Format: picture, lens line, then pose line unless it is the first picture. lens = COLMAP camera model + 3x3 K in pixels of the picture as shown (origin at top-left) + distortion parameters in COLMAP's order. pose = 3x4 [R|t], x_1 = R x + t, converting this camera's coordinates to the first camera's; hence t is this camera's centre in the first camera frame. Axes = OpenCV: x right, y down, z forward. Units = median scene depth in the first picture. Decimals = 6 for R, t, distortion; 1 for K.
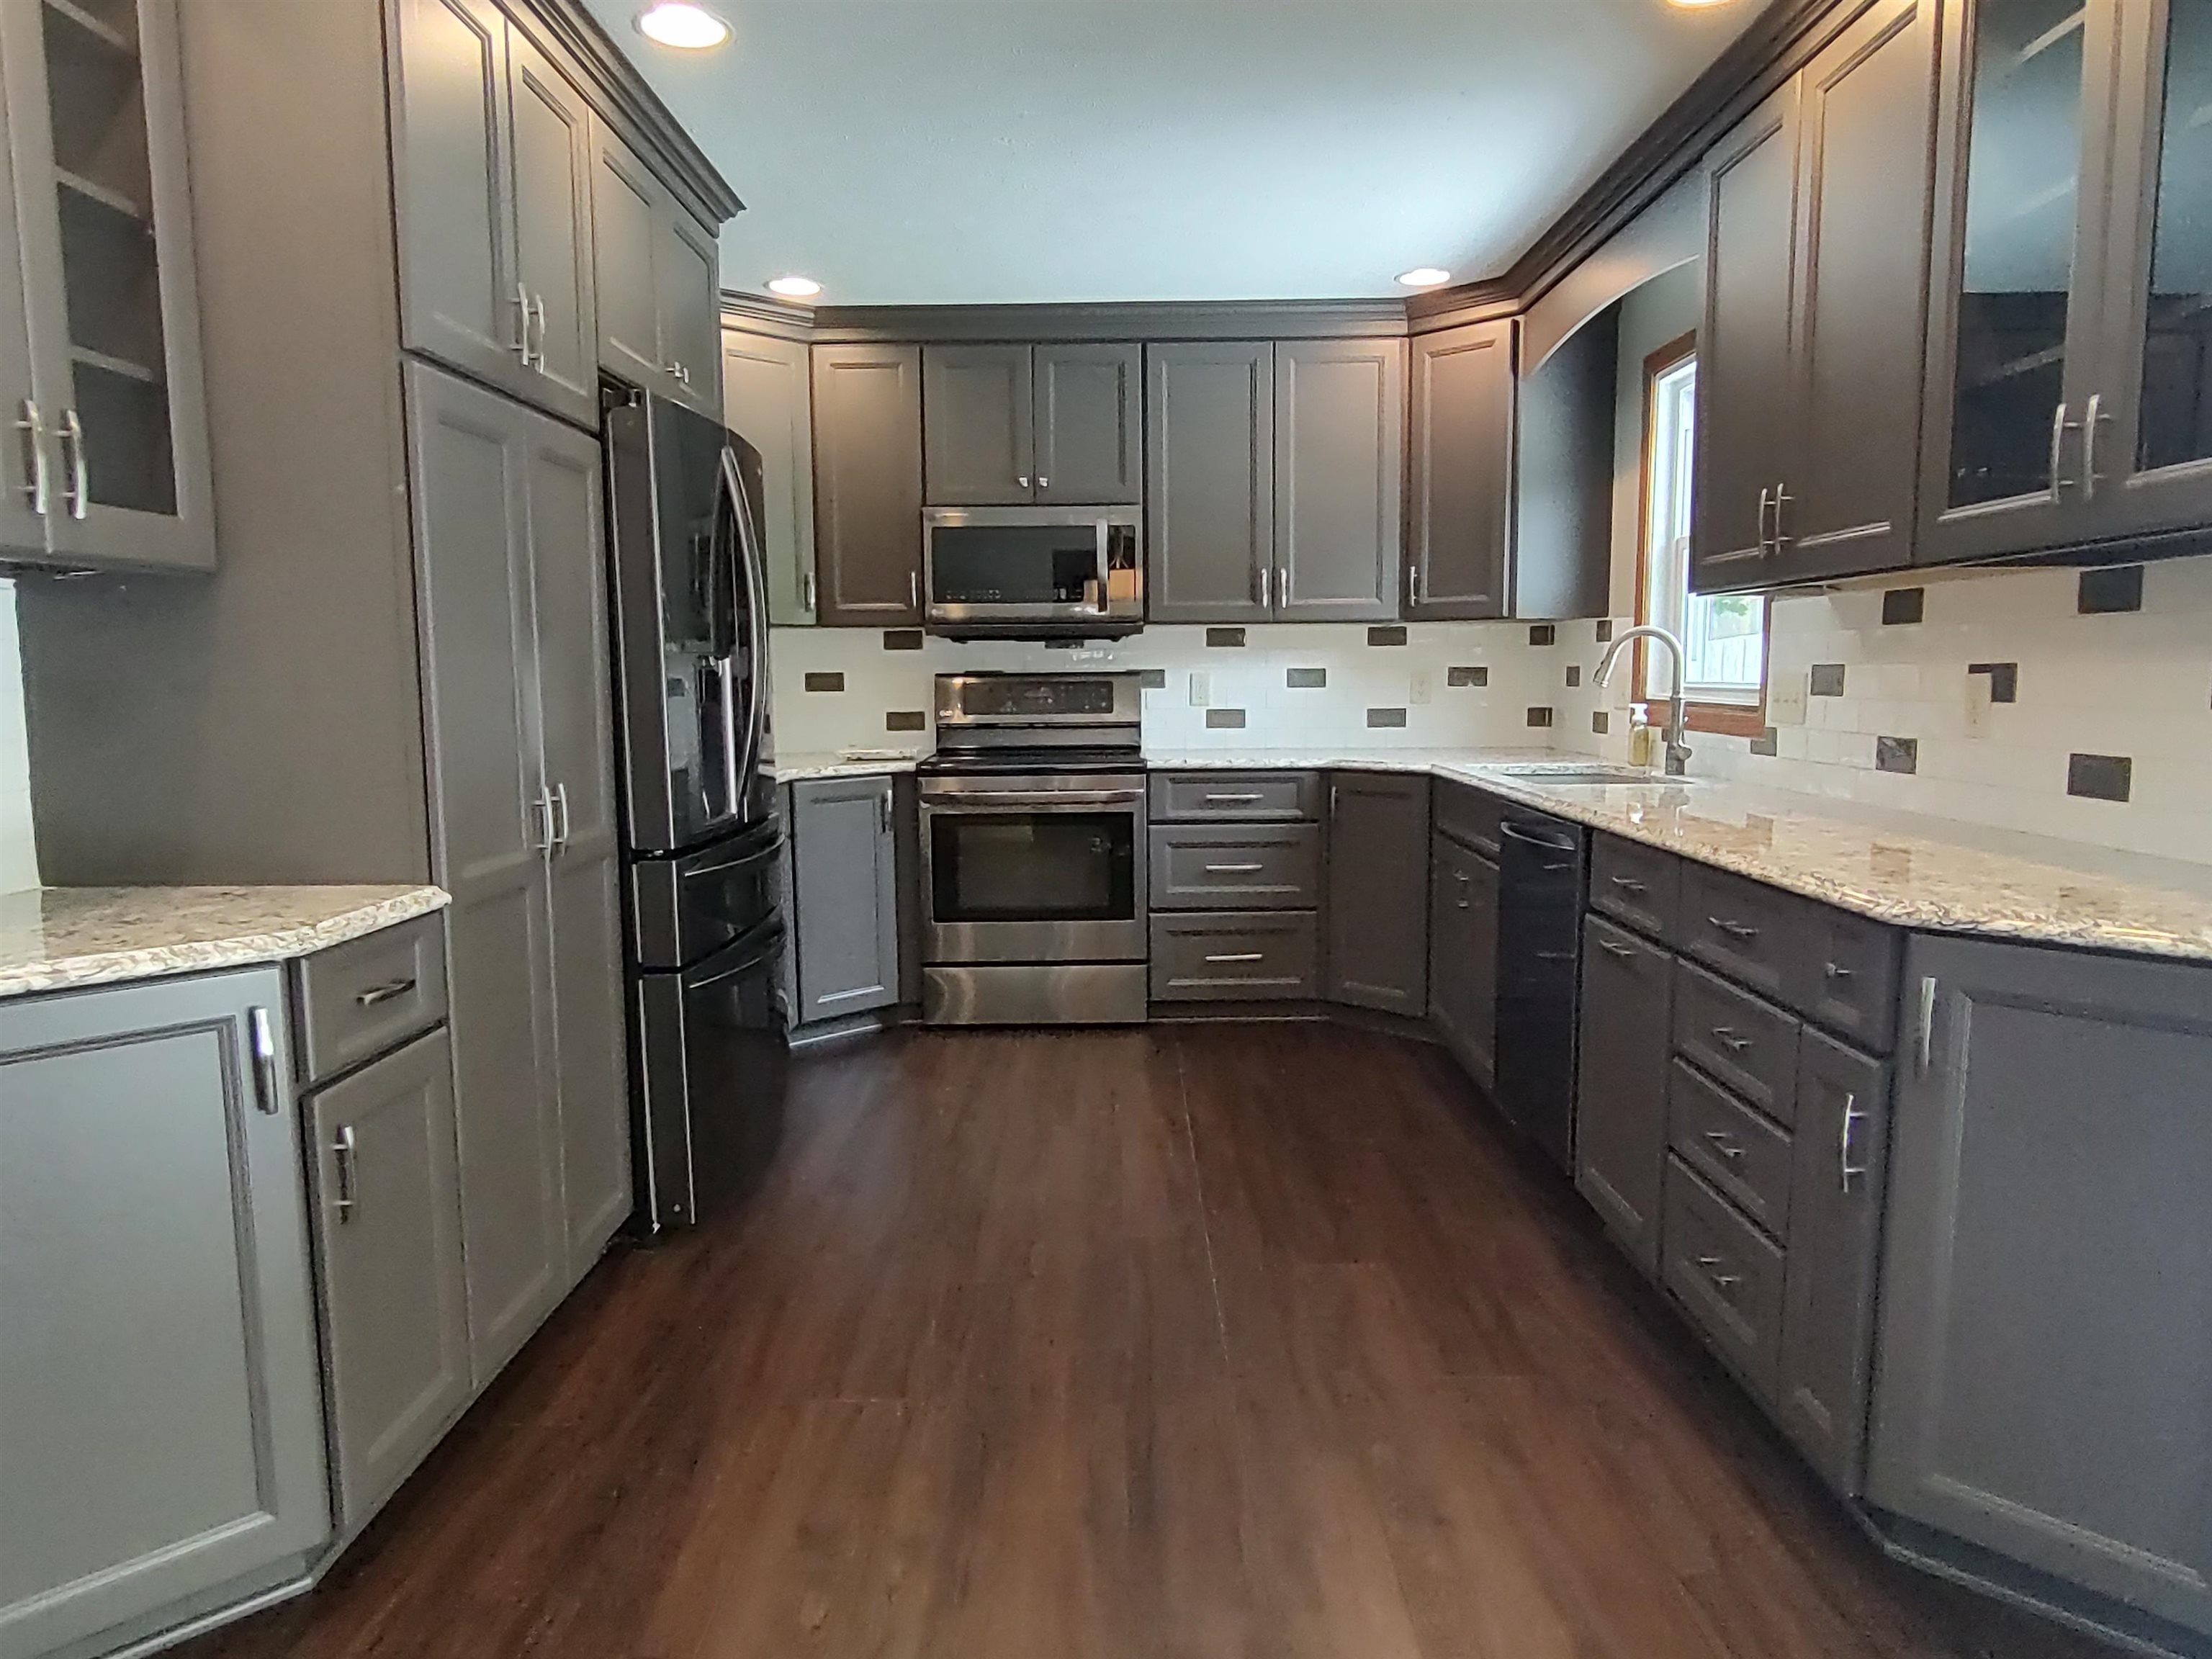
lens RADIAL K [[1404.4, 0, 1106.0], [0, 1404.4, 829.5], [0, 0, 1]] dist [-0.008206, 0.000775]
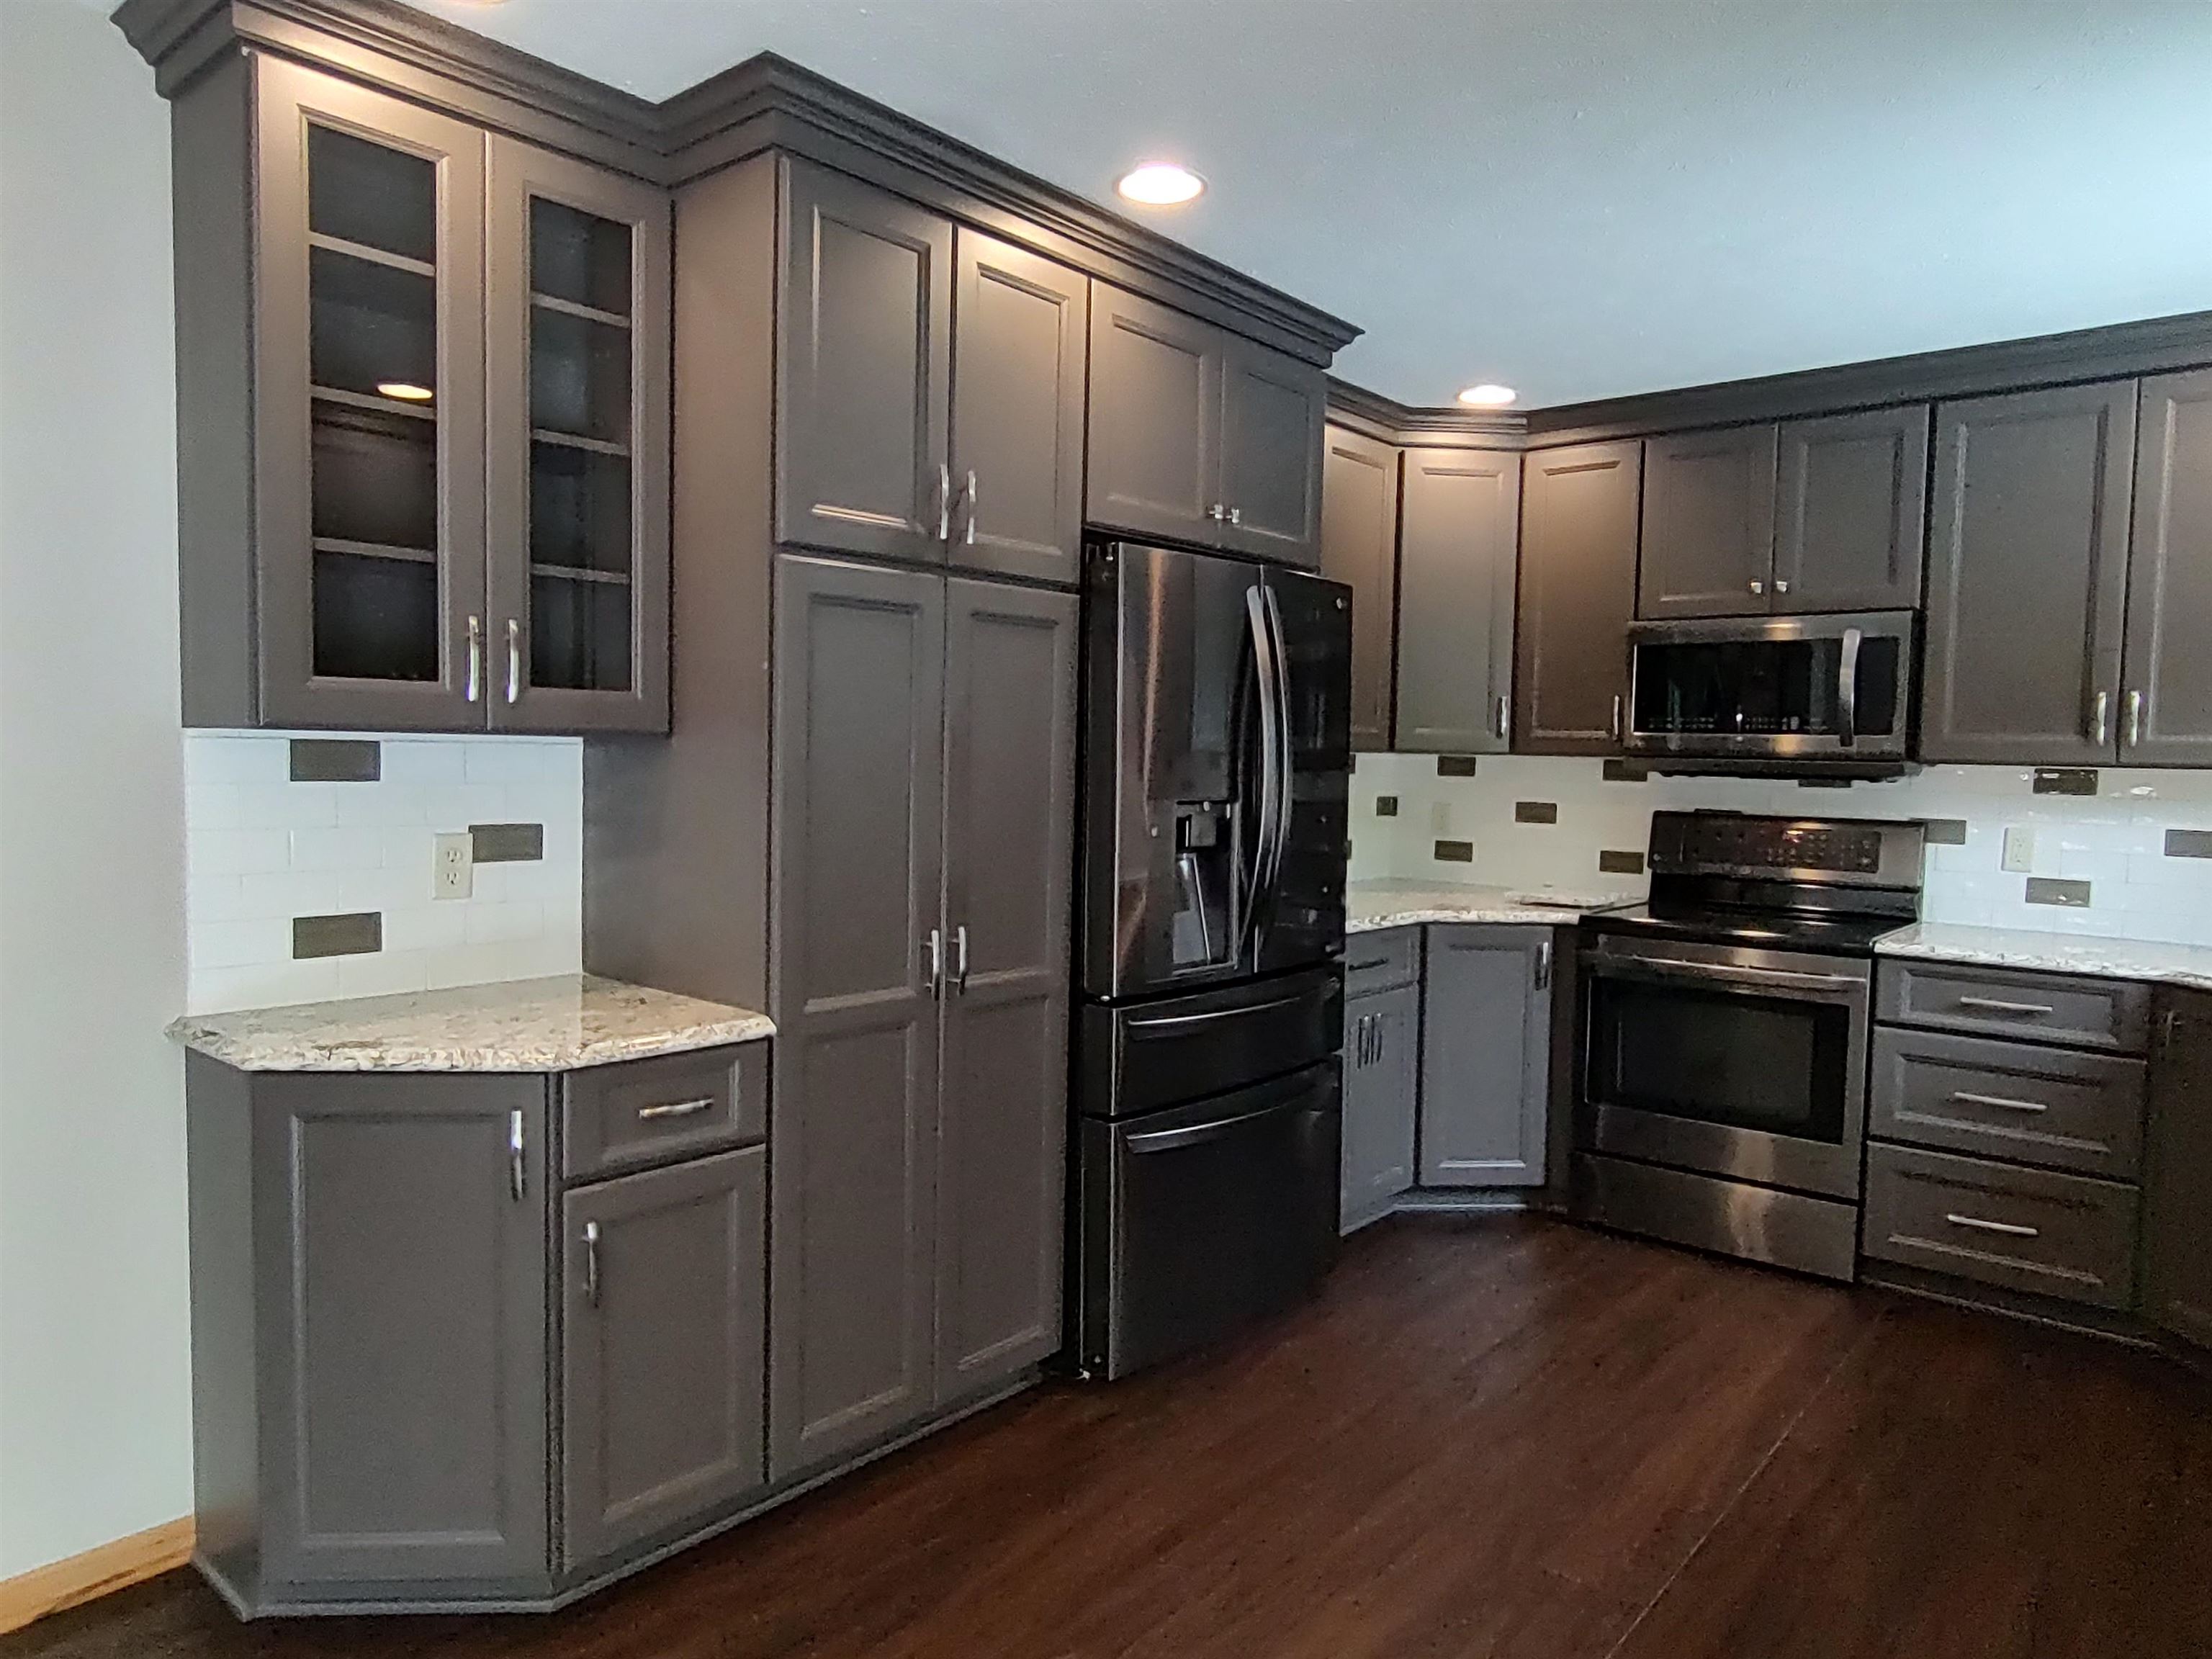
lens RADIAL K [[1404.4, 0, 1106.0], [0, 1404.4, 829.5], [0, 0, 1]] dist [-0.008206, 0.000775]
pose [[0.761121, 0.060765, -0.645757, 0.197279], [-0.100698, 0.994600, -0.025097, -0.048197], [0.640745, 0.084128, 0.763131, 0.140410]]
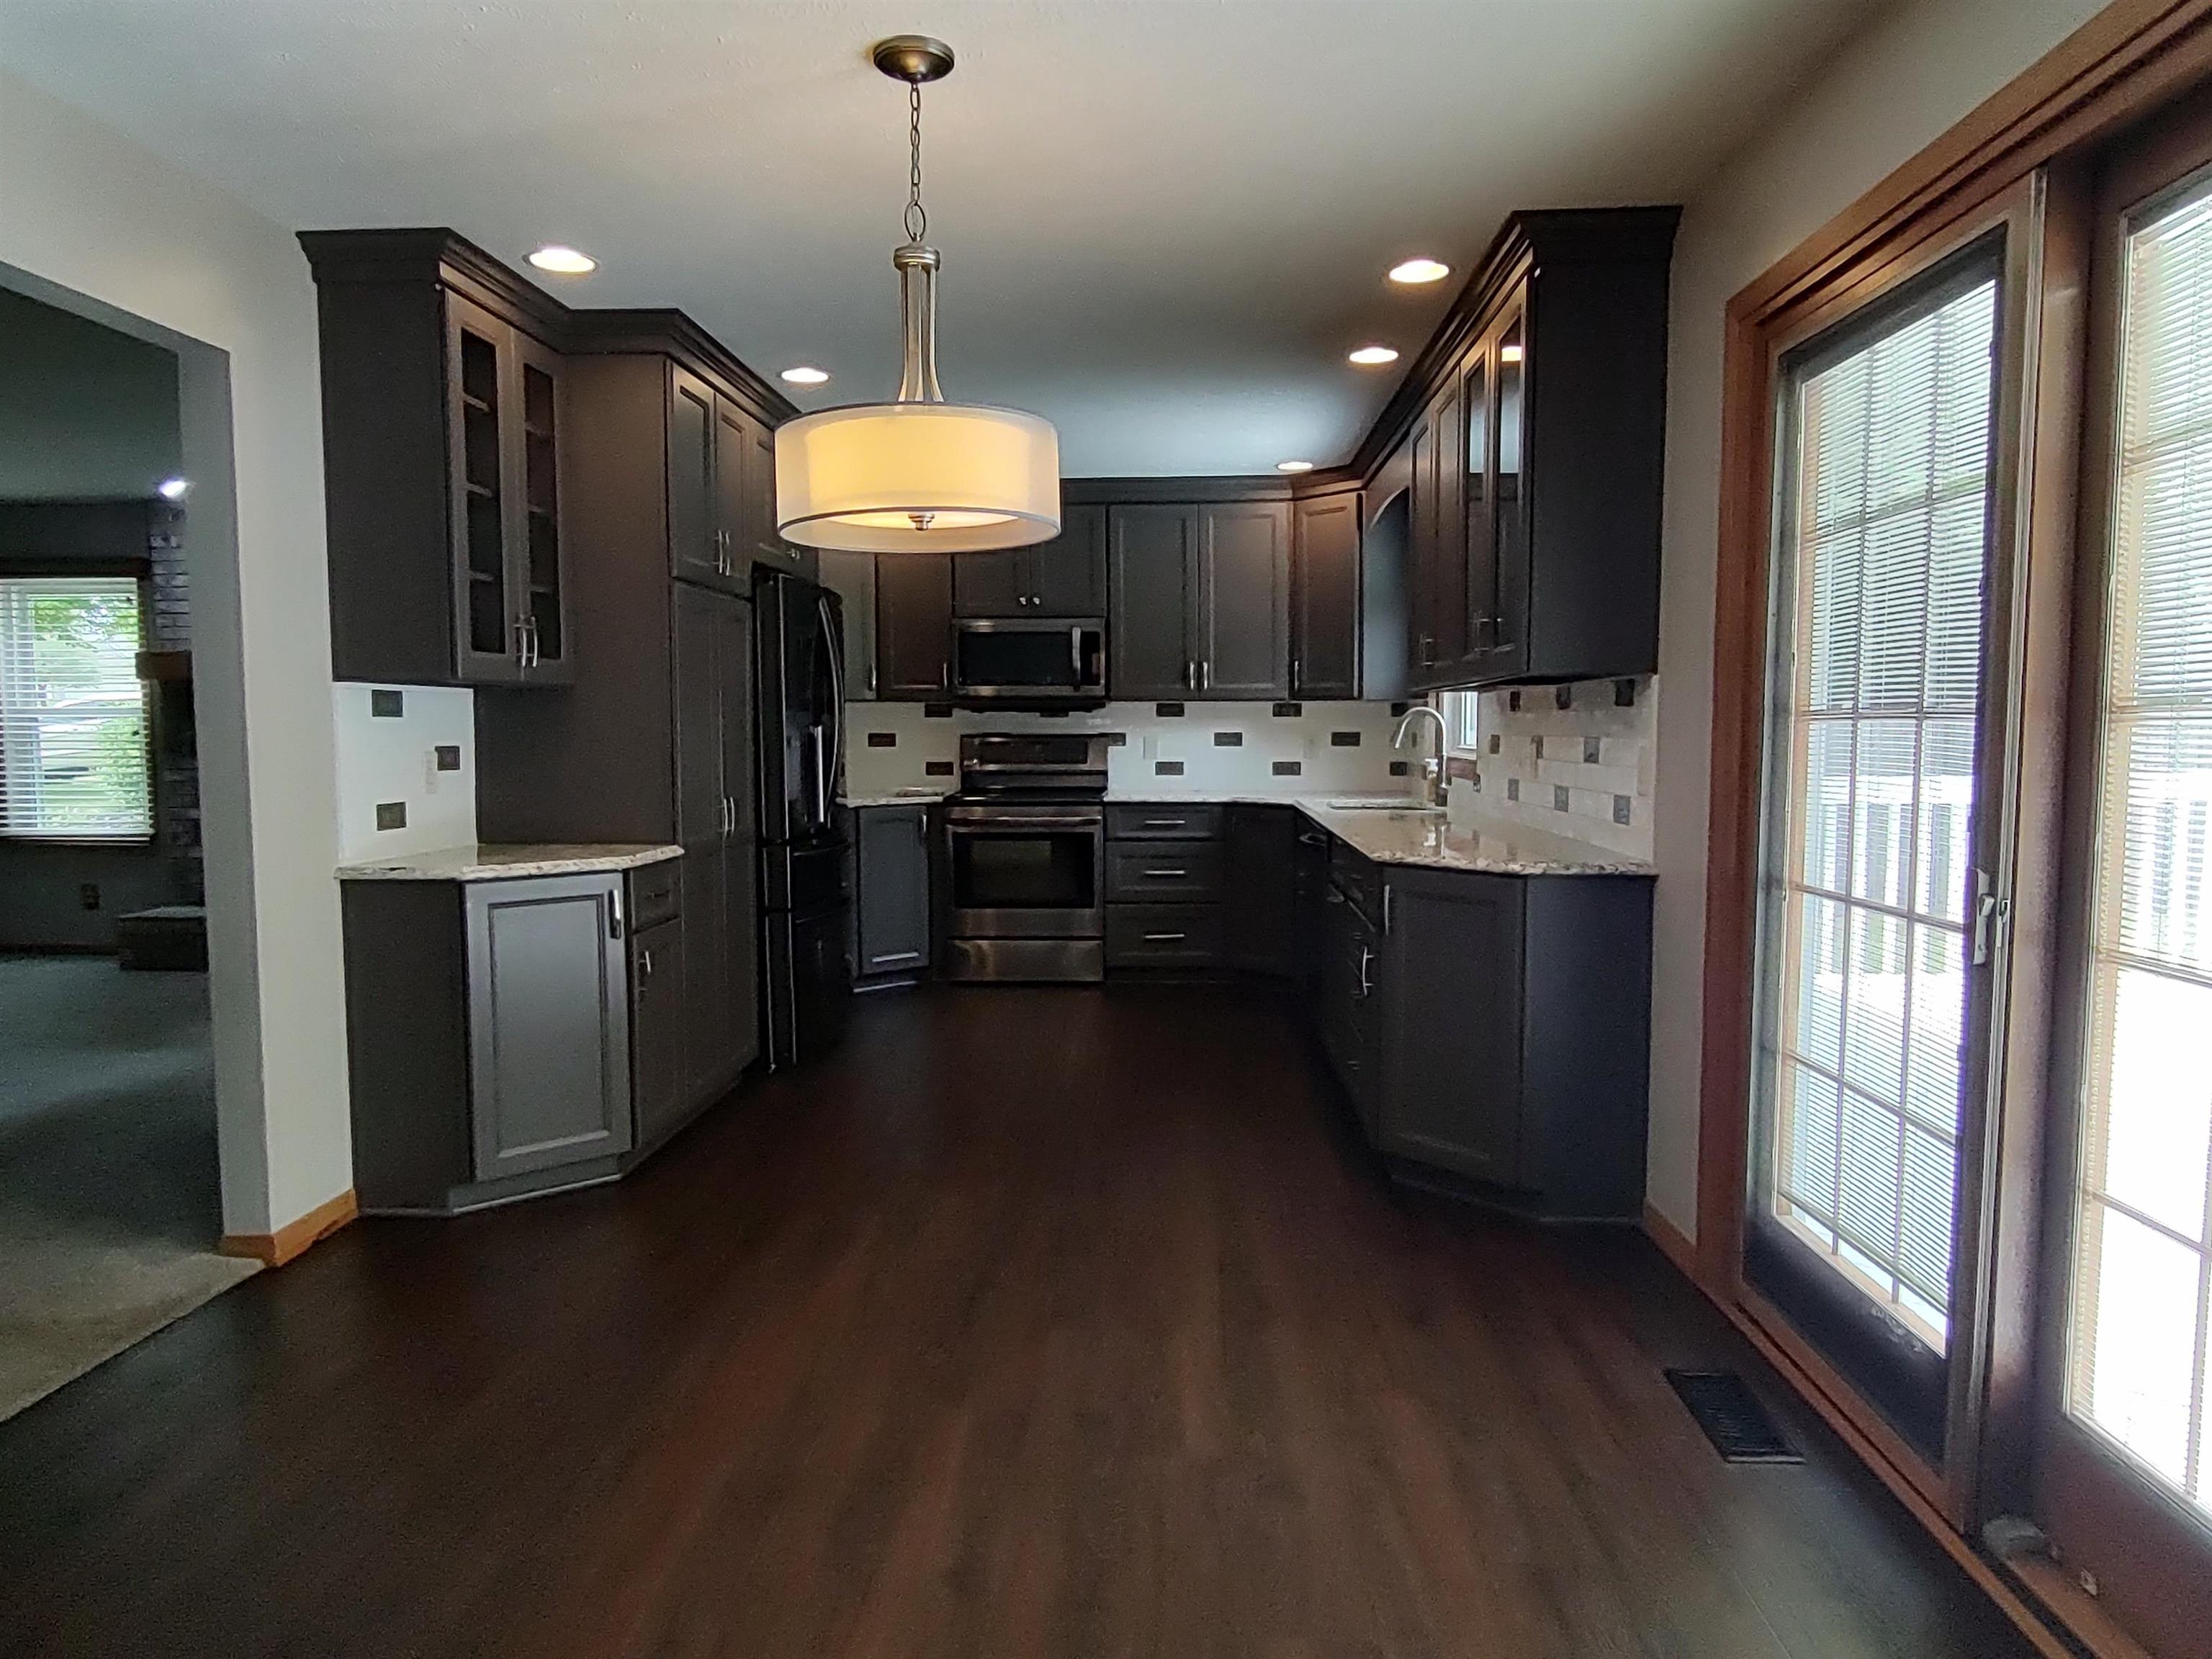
lens RADIAL K [[1404.4, 0, 1106.0], [0, 1404.4, 829.5], [0, 0, 1]] dist [-0.008206, 0.000775]
pose [[0.998933, 0.009301, -0.045236, 0.095408], [-0.011070, 0.999177, -0.039021, 0.039876], [0.044836, 0.039480, 0.998214, -0.422695]]
